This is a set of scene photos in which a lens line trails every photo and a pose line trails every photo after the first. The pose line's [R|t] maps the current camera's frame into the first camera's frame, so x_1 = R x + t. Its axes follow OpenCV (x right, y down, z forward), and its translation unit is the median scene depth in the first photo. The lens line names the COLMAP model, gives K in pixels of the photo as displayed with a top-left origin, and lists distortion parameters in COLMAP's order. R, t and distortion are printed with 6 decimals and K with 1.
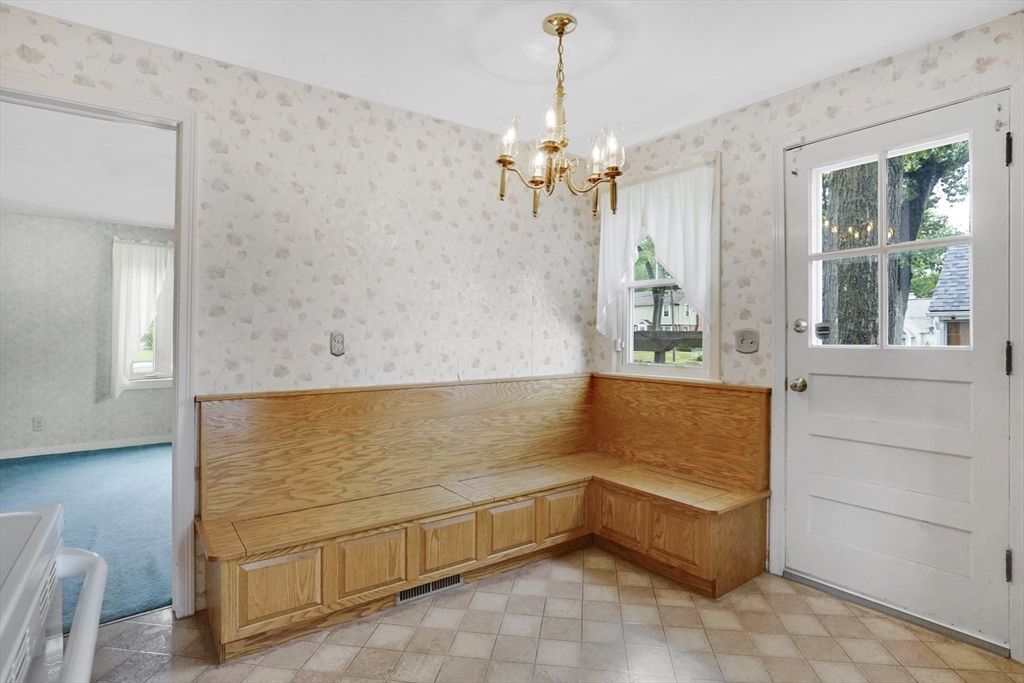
lens RADIAL K [[525.1, 0, 534.4], [0, 525.1, 332.3], [0, 0, 1]] dist [-0.022162, 0.005974]
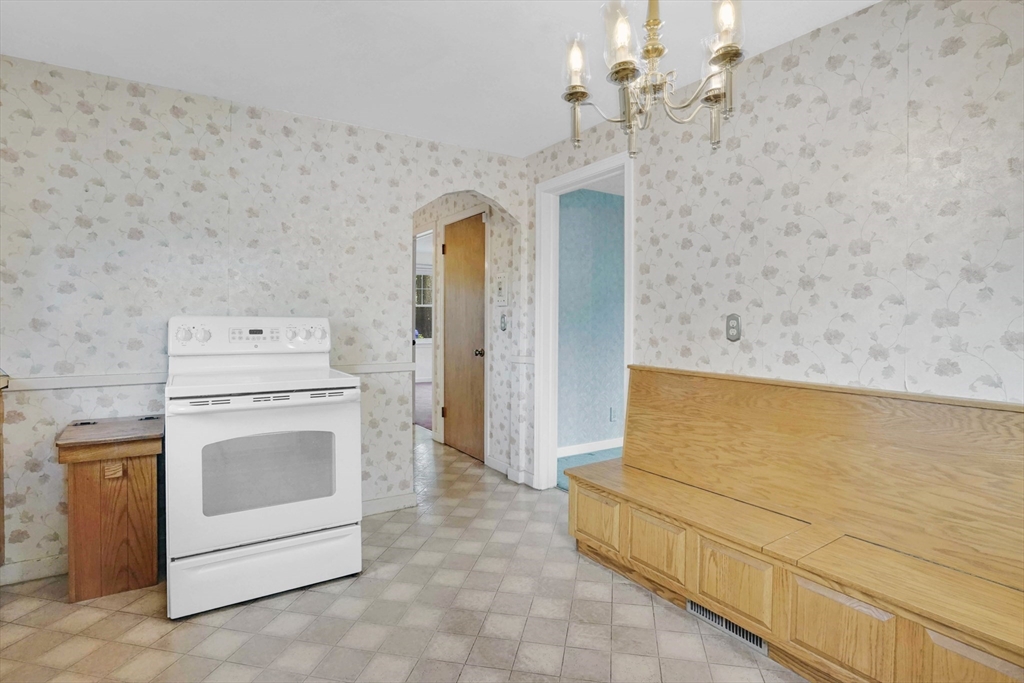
lens RADIAL K [[525.1, 0, 497.1], [0, 525.1, 320.4], [0, 0, 1]] dist [-0.022162, 0.005974]
pose [[-0.088005, 0.001279, -0.996119, 0.620176], [-0.000860, 0.999999, 0.001360, 0.007334], [0.996120, 0.000976, -0.088004, 0.675393]]
